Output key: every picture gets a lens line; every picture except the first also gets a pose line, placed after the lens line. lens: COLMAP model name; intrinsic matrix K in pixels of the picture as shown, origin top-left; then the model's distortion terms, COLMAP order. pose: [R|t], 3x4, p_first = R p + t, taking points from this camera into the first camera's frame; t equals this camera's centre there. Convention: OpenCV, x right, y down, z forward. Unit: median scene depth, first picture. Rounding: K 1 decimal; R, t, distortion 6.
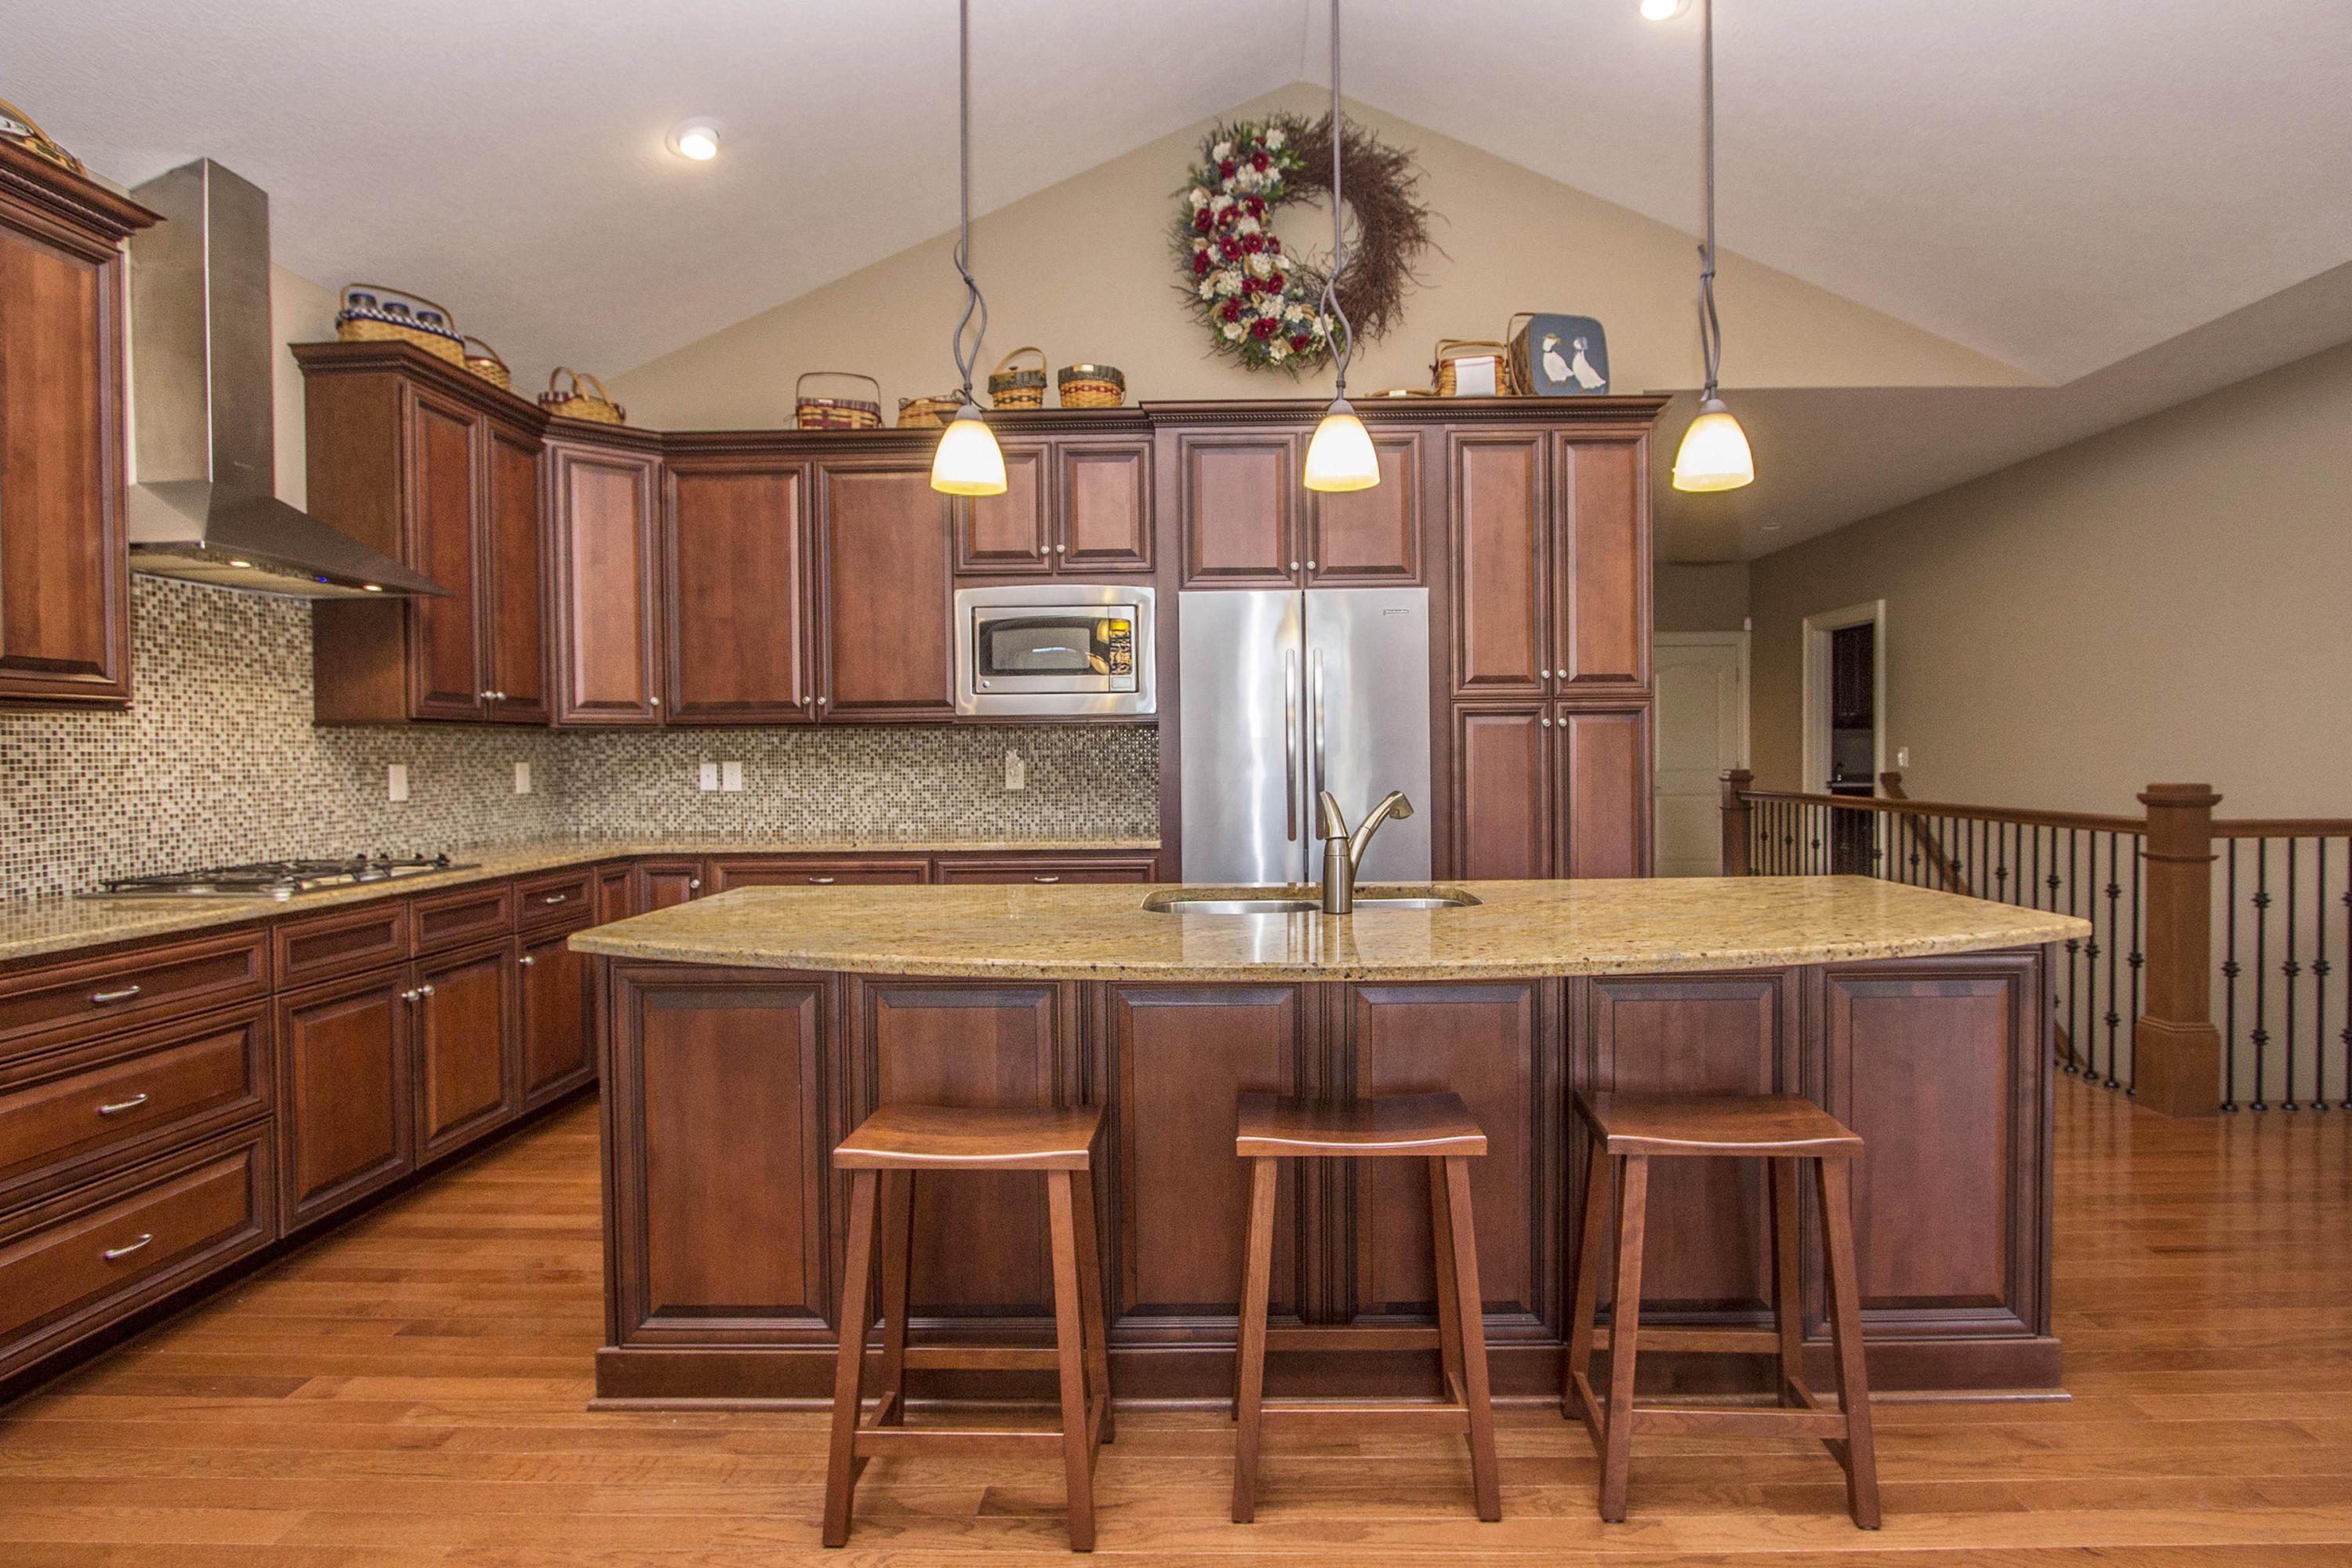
lens RADIAL K [[1209.5, 0, 1270.9], [0, 1209.5, 787.1], [0, 0, 1]] dist [-0.002528, 0.000473]
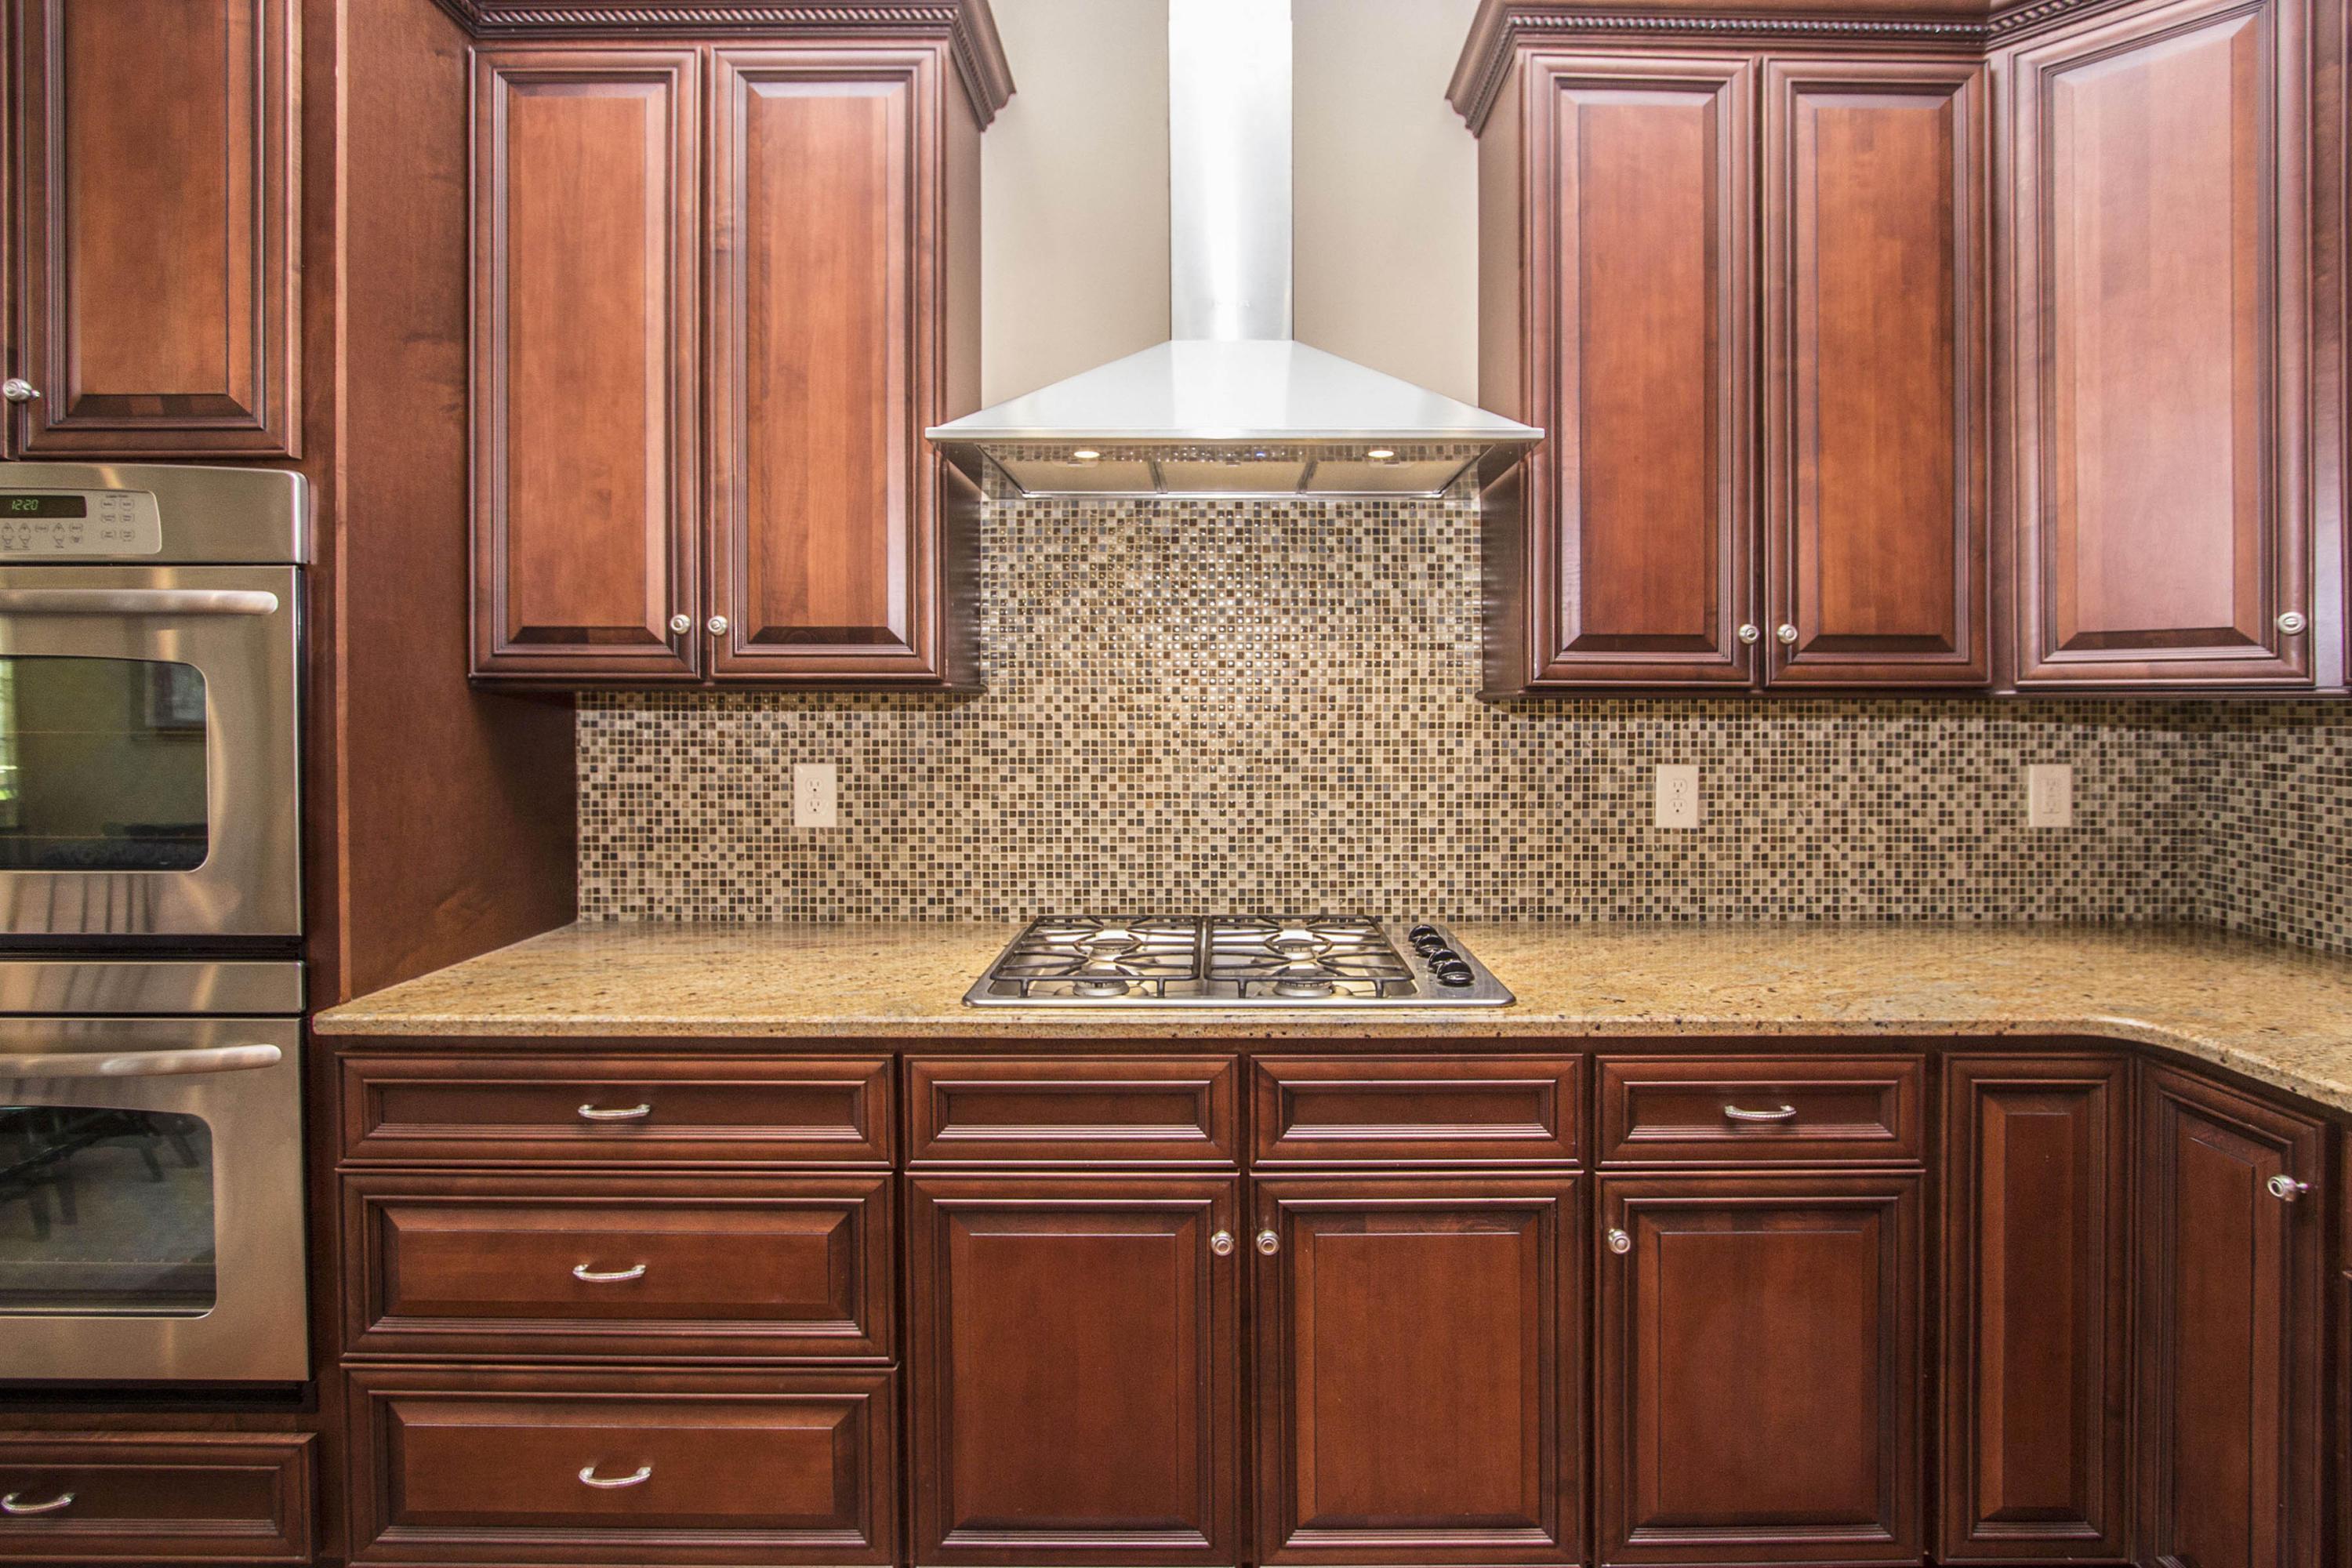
lens RADIAL K [[1108.5, 0, 1174.4], [0, 1108.5, 711.3], [0, 0, 1]] dist [-0.007982, -0.000066]
pose [[-0.021835, 0.016263, -0.999629, -0.226703], [-0.031554, 0.999358, 0.016947, -0.050653], [0.999264, 0.031912, -0.021307, 0.880594]]
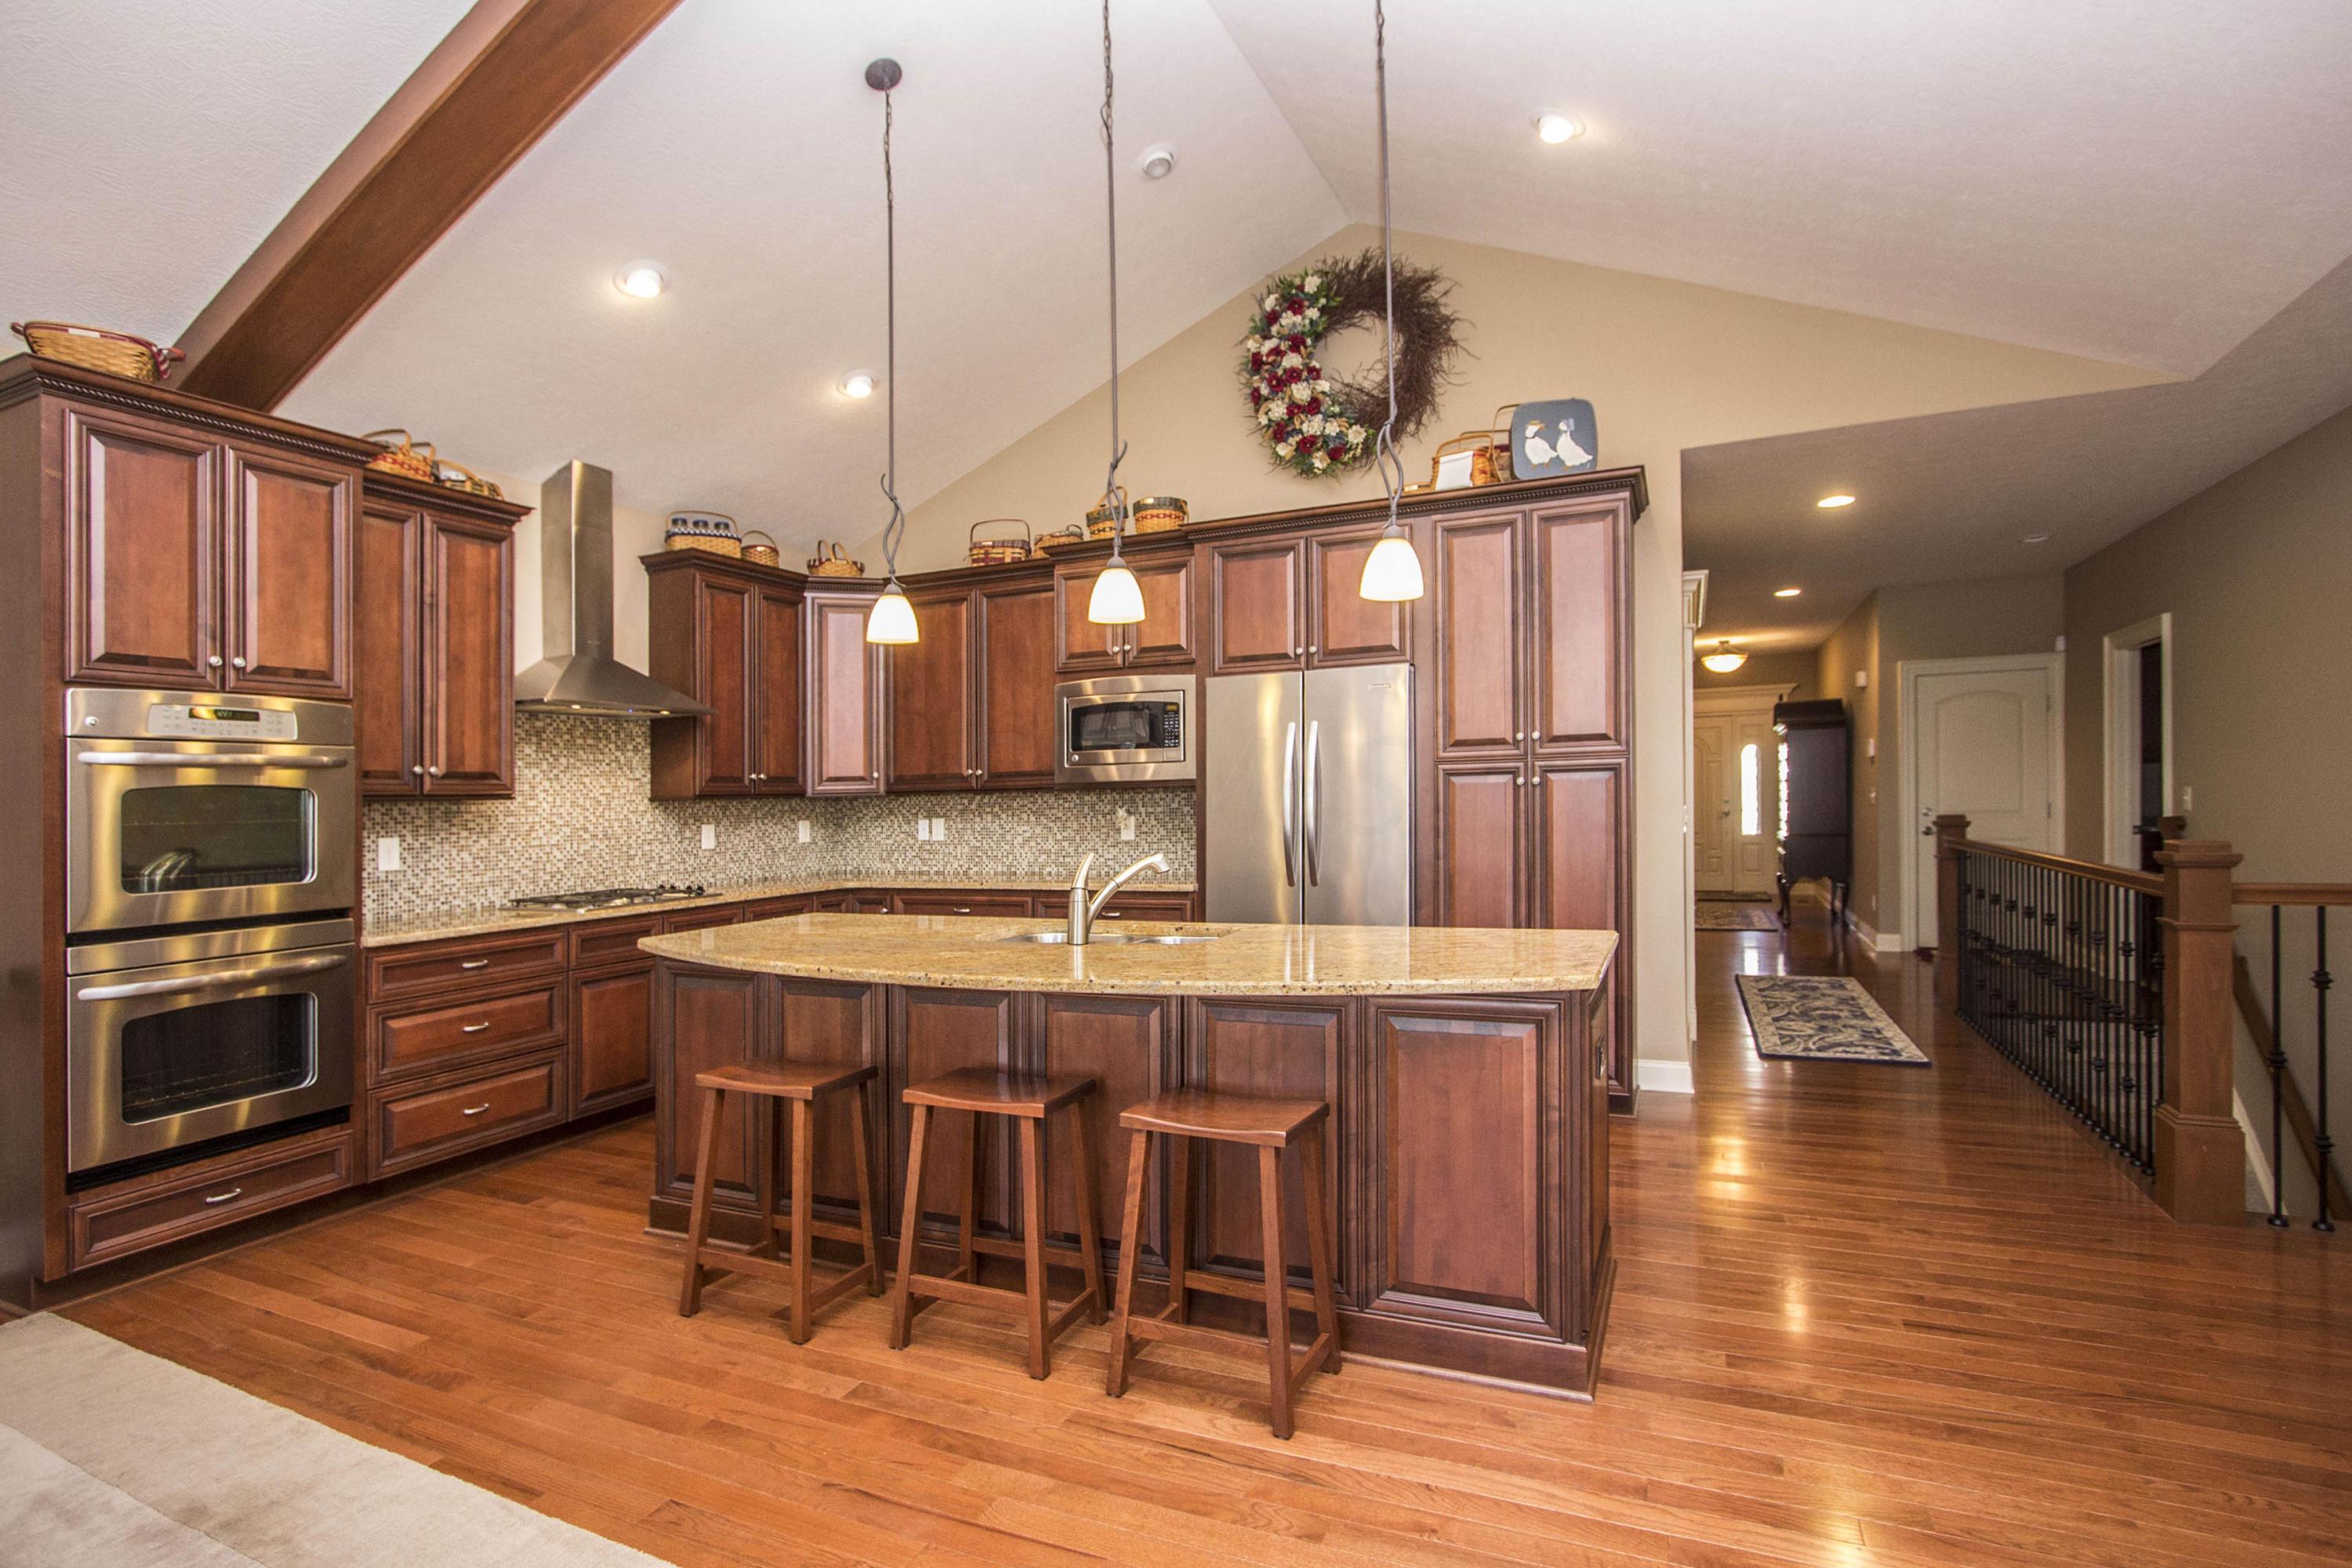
lens RADIAL K [[1185.3, 0, 1174.4], [0, 1185.3, 775.1], [0, 0, 1]] dist [-0.013325, -0.000011]
pose [[0.912717, -0.020261, -0.408089, 0.447398], [0.003637, 0.999133, -0.041471, -0.019104], [0.408576, 0.036367, 0.912000, -0.106342]]
